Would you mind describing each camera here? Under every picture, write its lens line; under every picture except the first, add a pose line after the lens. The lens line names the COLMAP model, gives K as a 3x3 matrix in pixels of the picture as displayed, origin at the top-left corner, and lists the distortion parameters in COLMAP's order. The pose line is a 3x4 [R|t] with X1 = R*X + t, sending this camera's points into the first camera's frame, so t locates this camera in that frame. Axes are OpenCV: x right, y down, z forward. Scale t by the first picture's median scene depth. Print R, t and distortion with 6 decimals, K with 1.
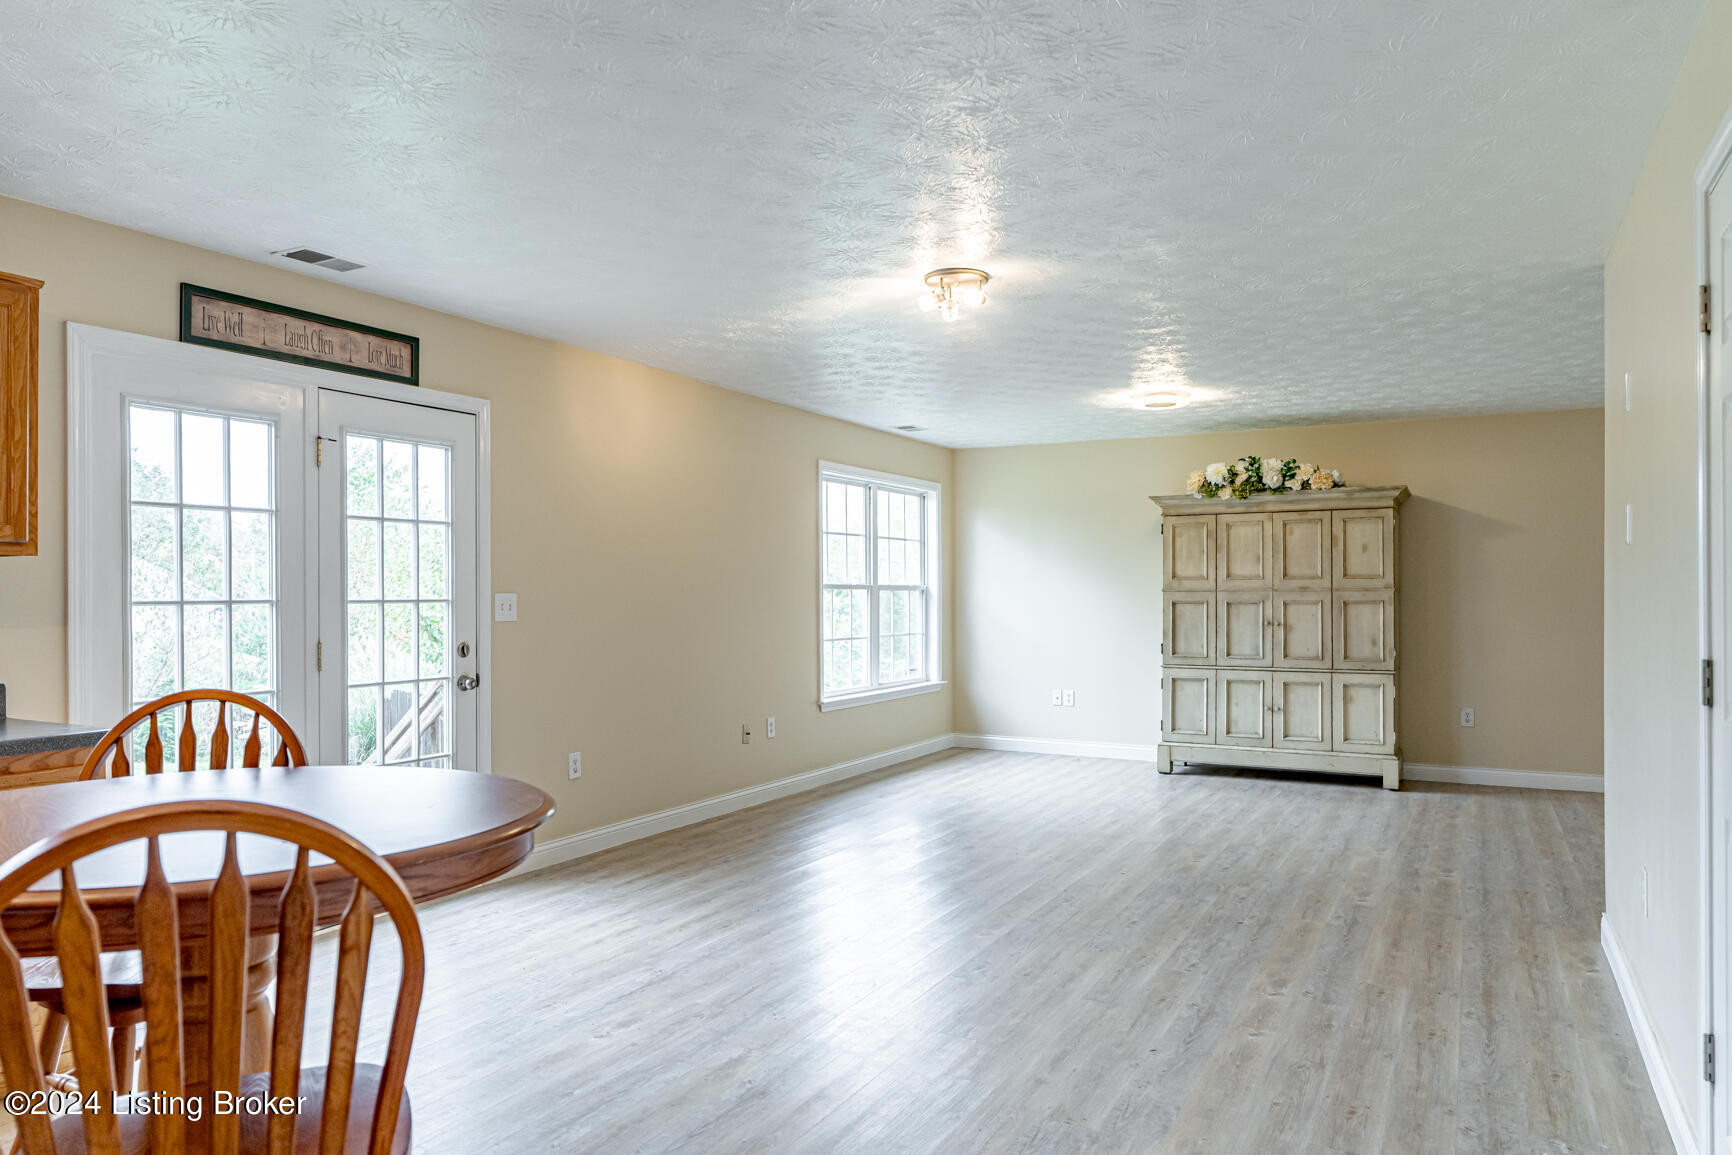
lens RADIAL K [[1135.2, 0, 868.6], [0, 1135.2, 584.6], [0, 0, 1]] dist [0.000781, -0.000076]
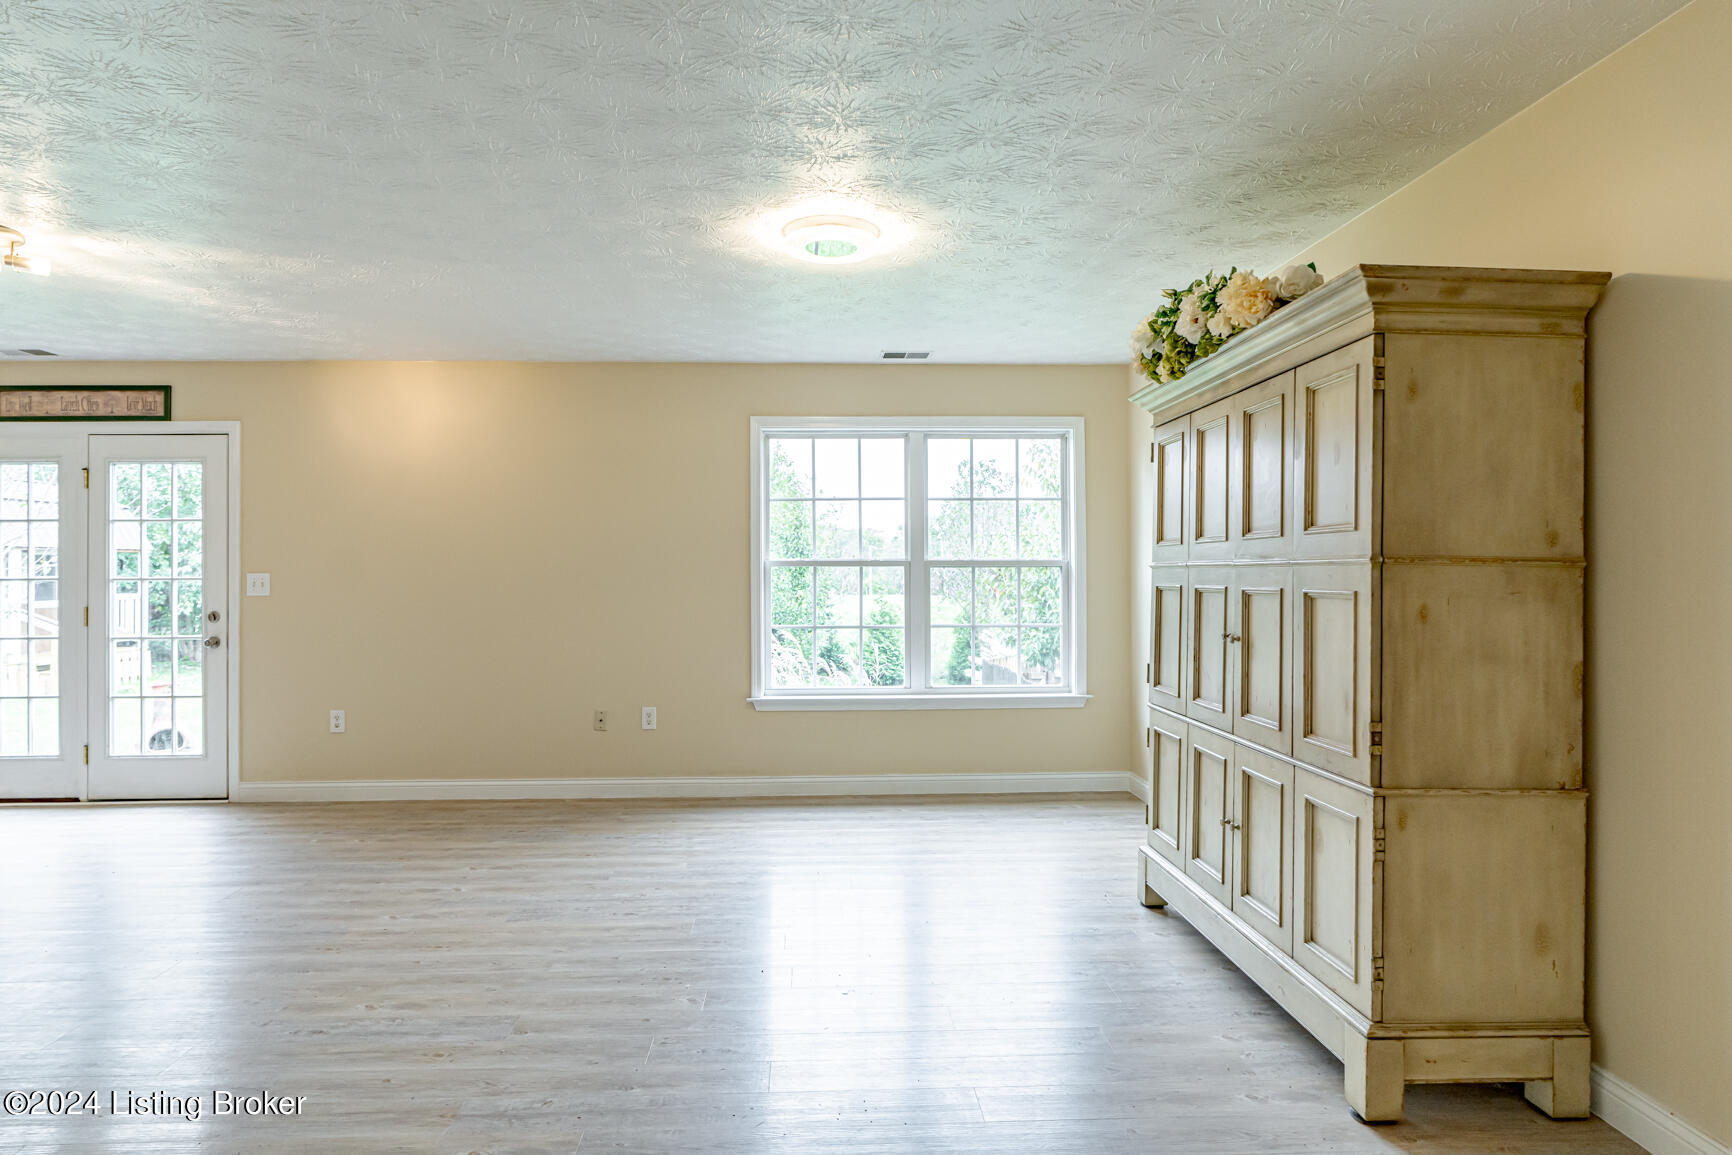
lens RADIAL K [[981.7, 0, 859.8], [0, 981.7, 580.3], [0, 0, 1]] dist [-0.000951, 0.000099]
pose [[0.496897, -0.001851, -0.867807, 0.994315], [0.008903, 0.999956, 0.002965, 0.019005], [0.867764, -0.009199, 0.496892, 1.092005]]
